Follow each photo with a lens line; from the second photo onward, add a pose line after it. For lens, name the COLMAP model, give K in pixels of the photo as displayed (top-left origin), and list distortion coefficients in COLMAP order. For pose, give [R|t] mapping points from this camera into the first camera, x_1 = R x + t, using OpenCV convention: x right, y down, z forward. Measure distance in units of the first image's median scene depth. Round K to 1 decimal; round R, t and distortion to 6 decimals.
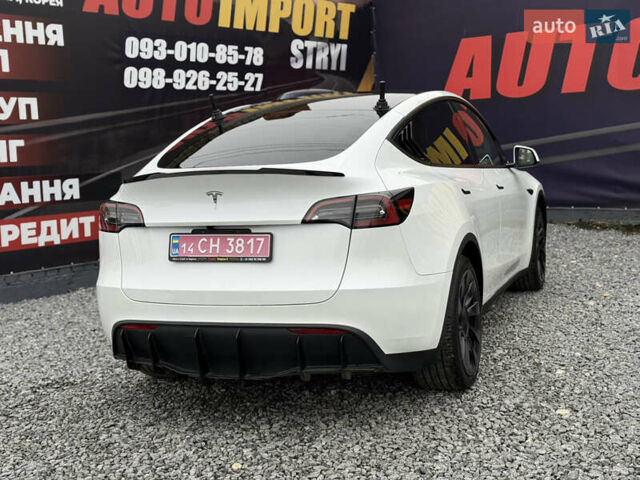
lens RADIAL K [[894.9, 0, 302.8], [0, 894.9, 249.7], [0, 0, 1]] dist [0.127813, 0.000000]
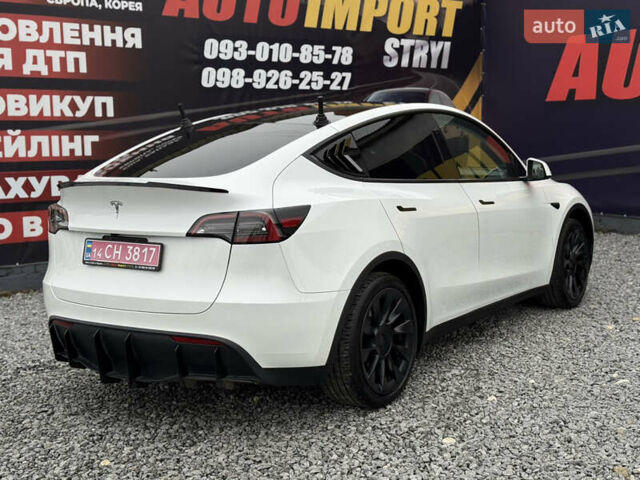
lens RADIAL K [[894.9, 0, 314.0], [0, 894.9, 242.1], [0, 0, 1]] dist [0.127813, 0.000000]
pose [[0.973300, 0.052637, -0.223420, 0.337817], [-0.050773, 0.998611, 0.014082, -0.040232], [0.223851, -0.002362, 0.974621, 0.015131]]
